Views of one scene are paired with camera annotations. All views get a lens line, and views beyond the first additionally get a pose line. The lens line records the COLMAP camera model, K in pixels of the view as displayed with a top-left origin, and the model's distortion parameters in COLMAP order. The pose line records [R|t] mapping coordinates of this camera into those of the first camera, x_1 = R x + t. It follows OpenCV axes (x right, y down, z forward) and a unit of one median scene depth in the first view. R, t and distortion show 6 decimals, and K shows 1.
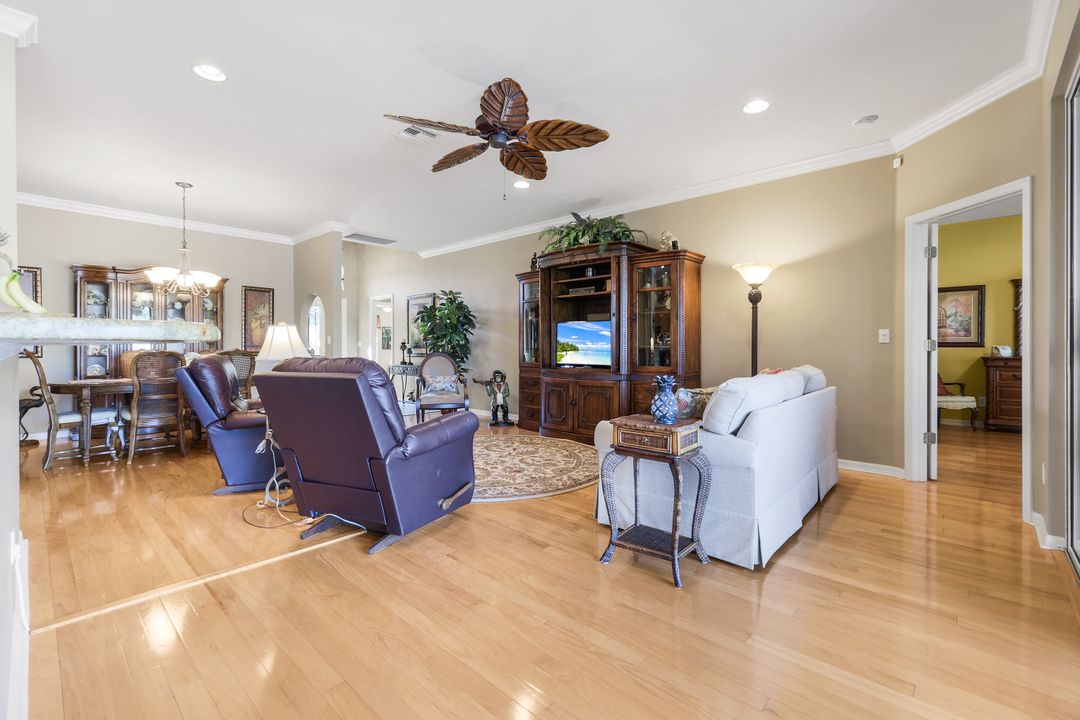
lens RADIAL K [[469.0, 0, 540.0], [0, 469.0, 360.0], [0, 0, 1]] dist [0.003306, 0.000155]
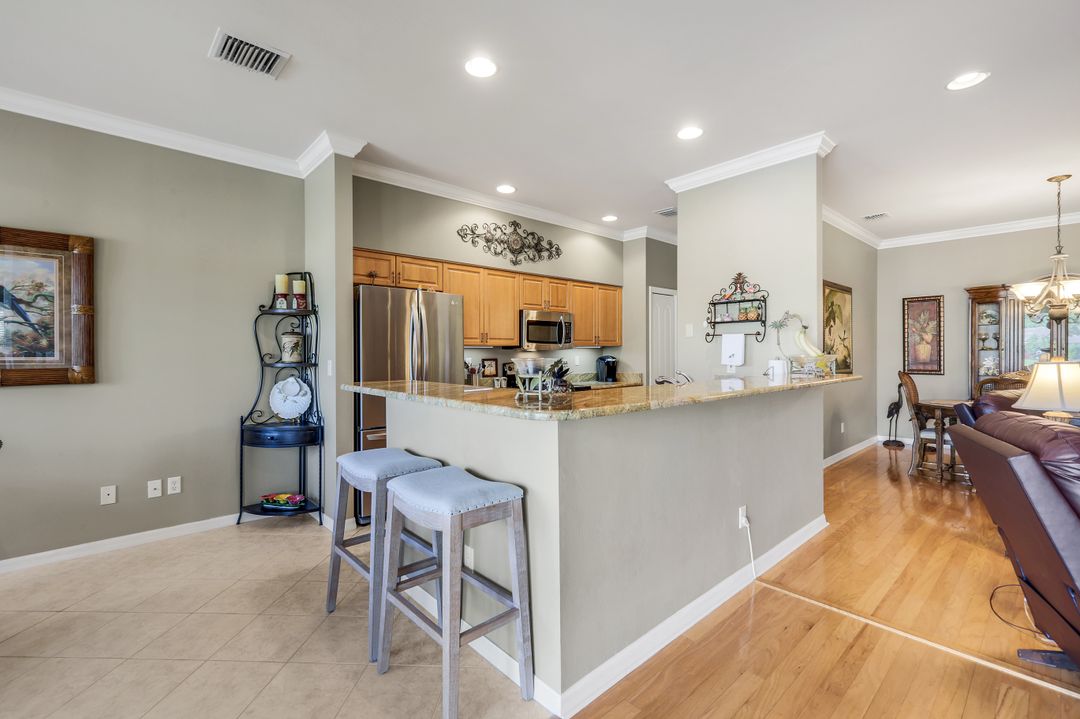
lens RADIAL K [[474.3, 0, 544.4], [0, 474.3, 356.0], [0, 0, 1]] dist [0.003959, 0.000122]
pose [[-0.081281, 0.006131, -0.996672, 0.157379], [-0.022975, 0.999704, 0.008023, -0.041733], [0.996426, 0.023551, -0.081116, 0.161894]]
